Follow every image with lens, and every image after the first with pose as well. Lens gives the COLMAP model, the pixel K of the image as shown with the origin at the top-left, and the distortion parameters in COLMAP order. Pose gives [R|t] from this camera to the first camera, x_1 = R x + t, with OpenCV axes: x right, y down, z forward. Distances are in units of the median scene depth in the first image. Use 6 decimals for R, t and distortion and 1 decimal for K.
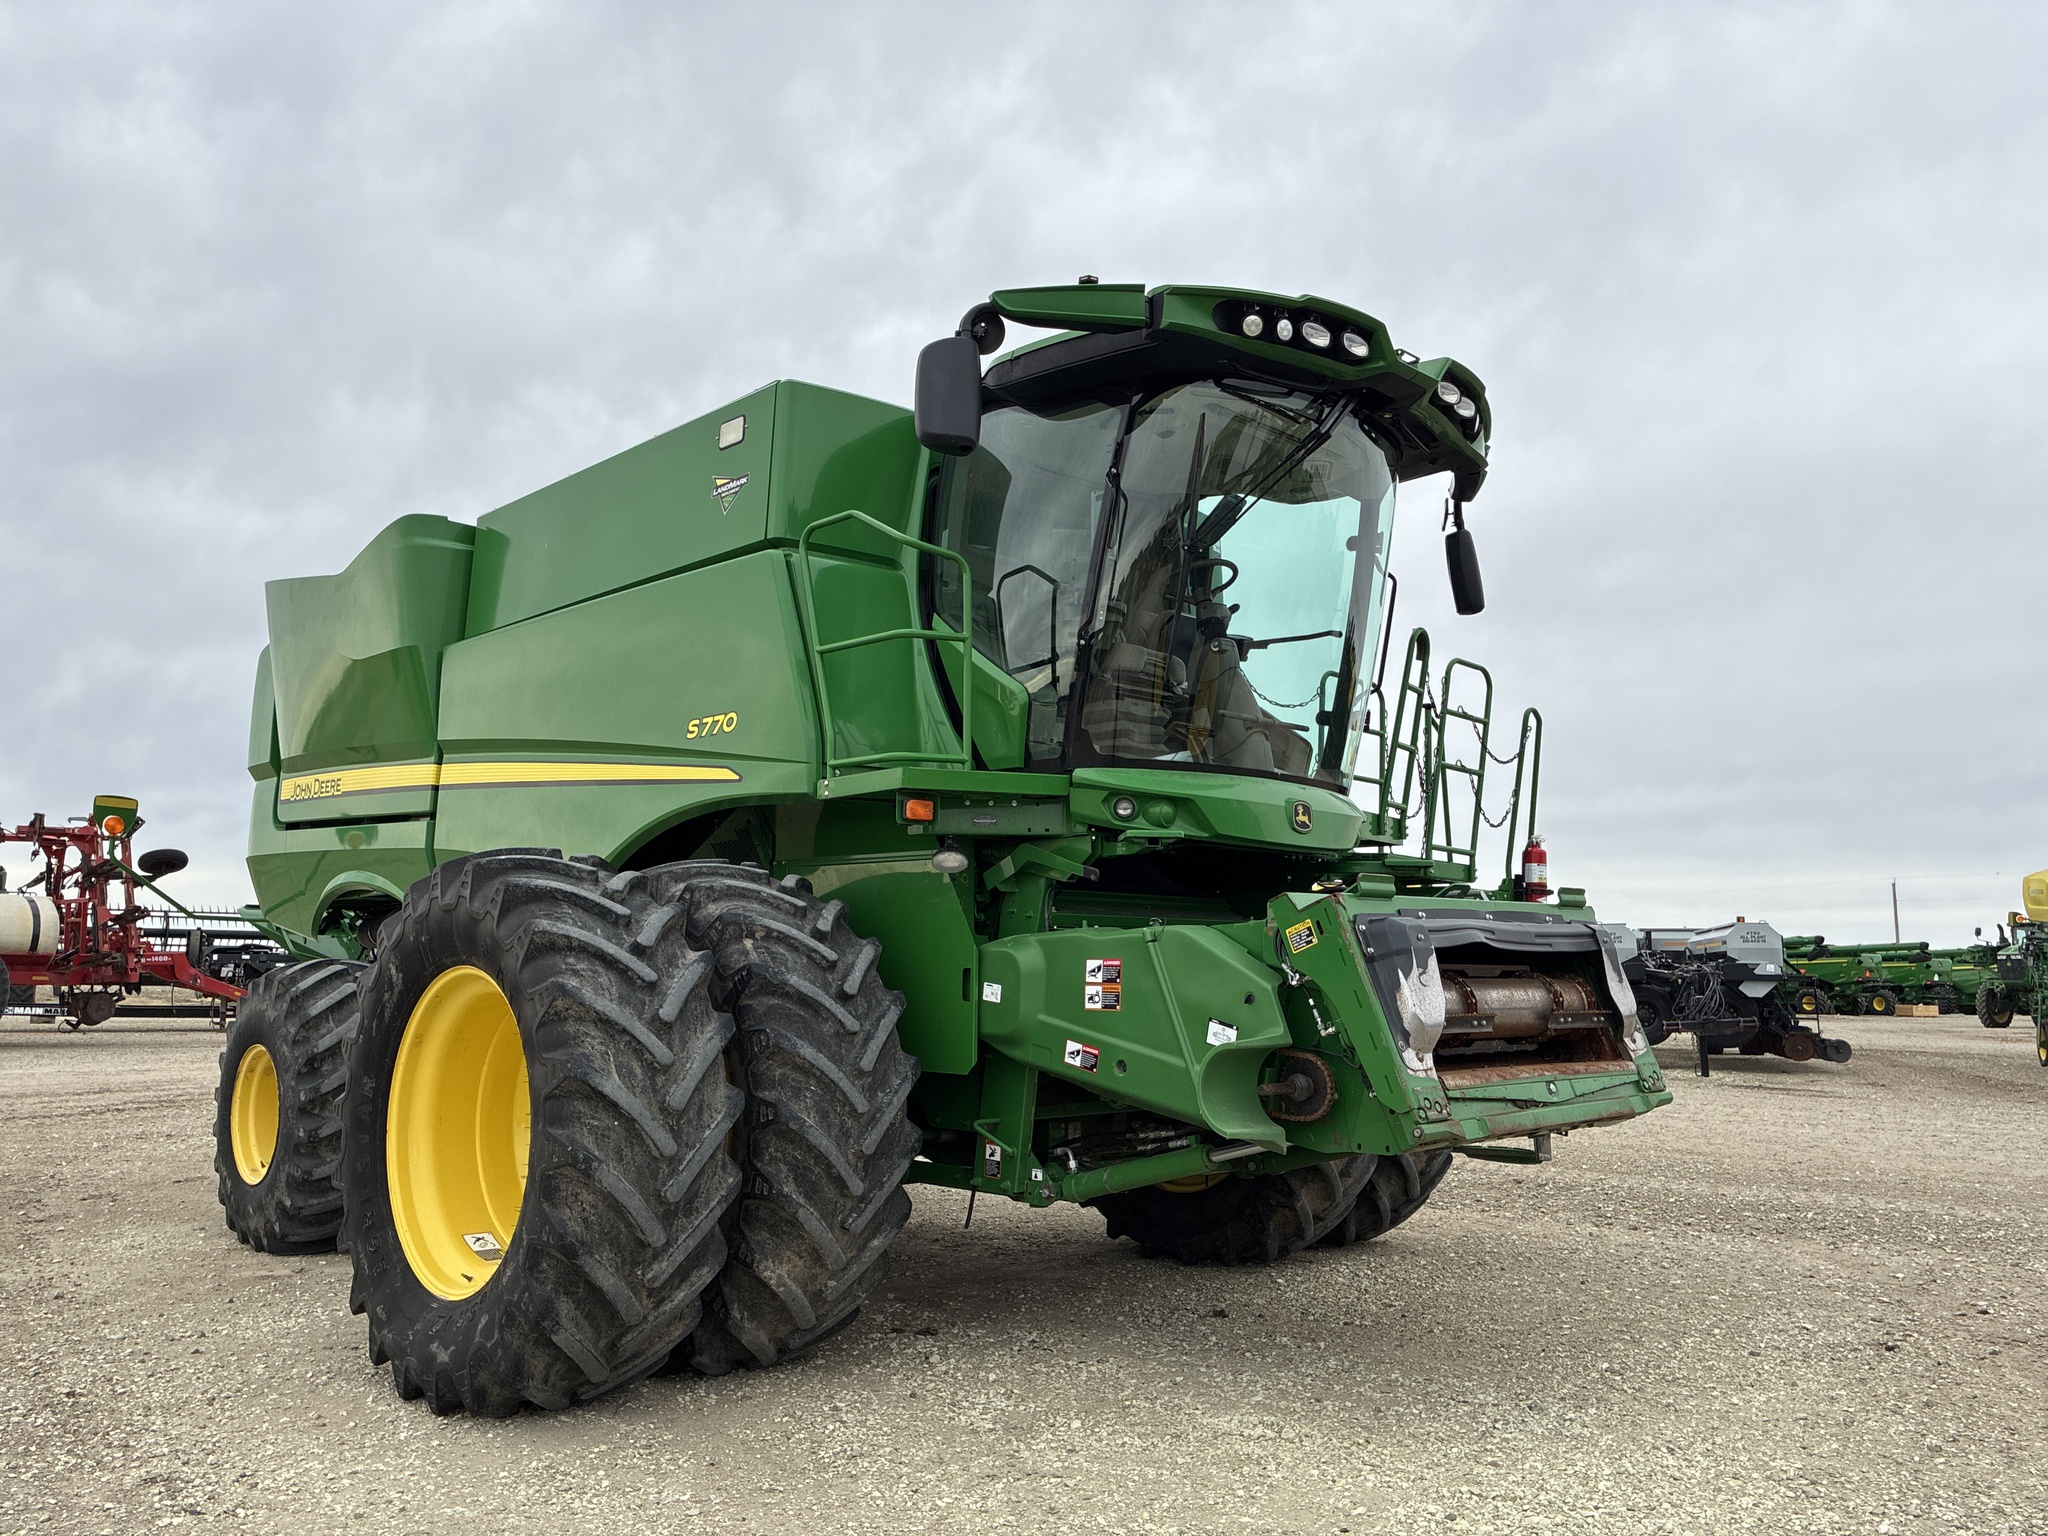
lens RADIAL K [[1524.5, 0, 1062.6], [0, 1524.5, 767.5], [0, 0, 1]] dist [0.081290, -0.174180]
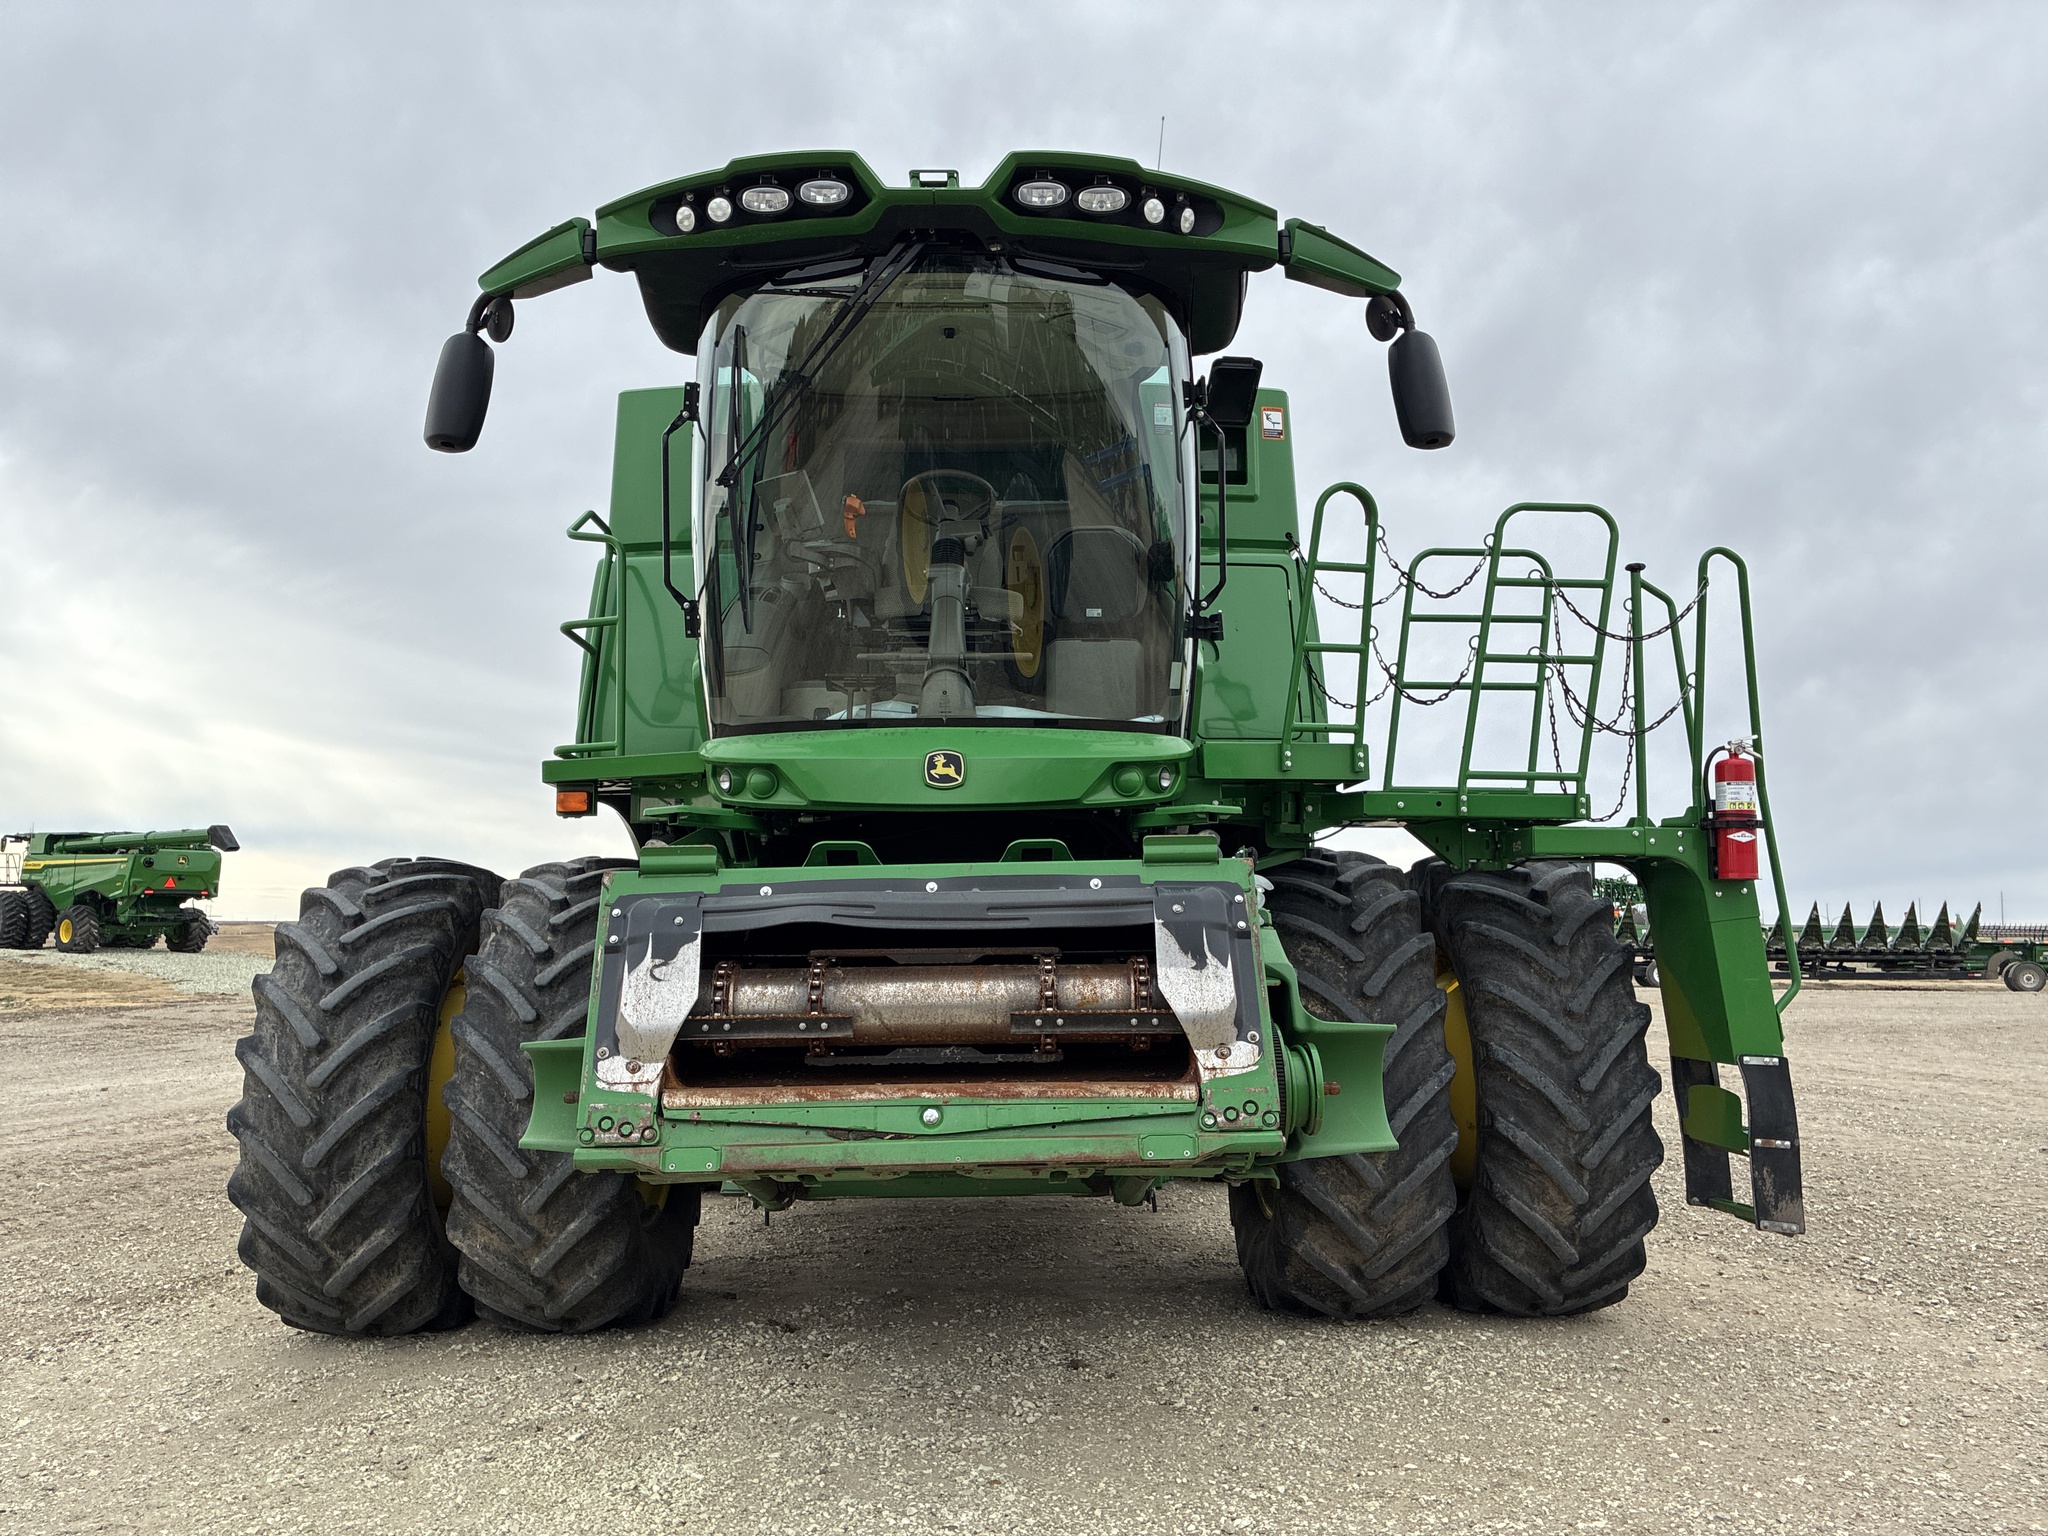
lens RADIAL K [[1524.5, 0, 1062.6], [0, 1524.5, 767.5], [0, 0, 1]] dist [0.081290, -0.174180]
pose [[0.731898, -0.090525, -0.675374, 0.835002], [0.104811, 0.994297, -0.019689, 0.060003], [0.673305, -0.056376, 0.737213, 0.482121]]
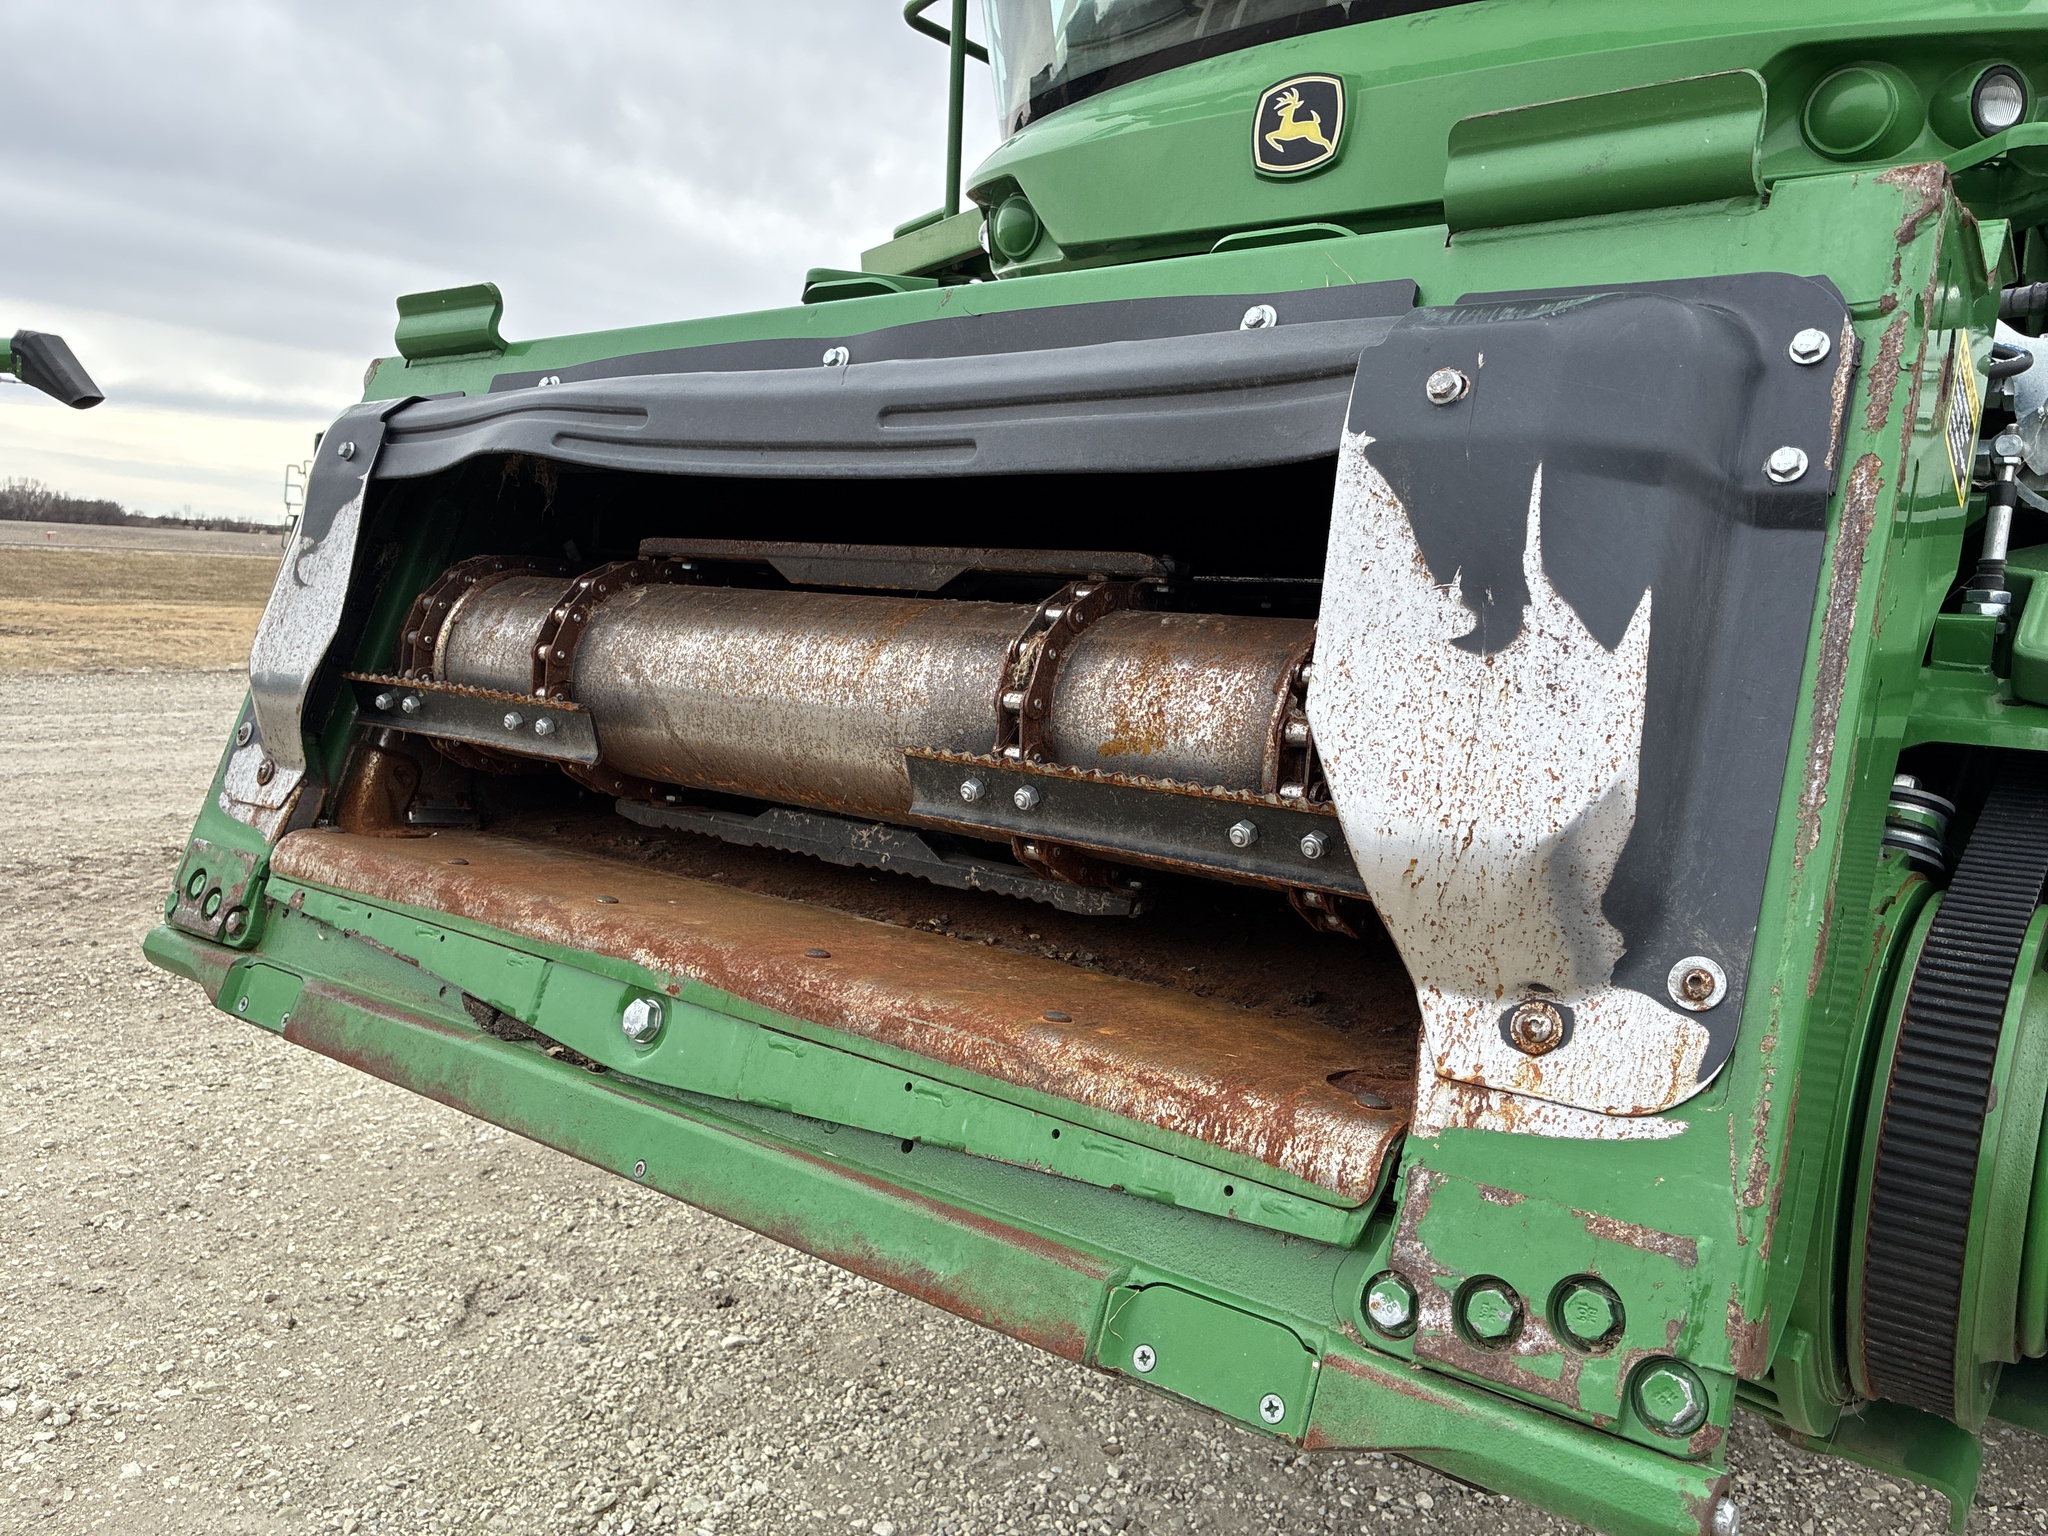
lens RADIAL K [[1558.6, 0, 1025.6], [0, 1558.6, 788.8], [0, 0, 1]] dist [0.077563, -0.128120]
pose [[0.111899, 0.117110, -0.986795, 0.546603], [0.079819, 0.988764, 0.126395, 0.137082], [0.990509, -0.092908, 0.101295, 0.986870]]
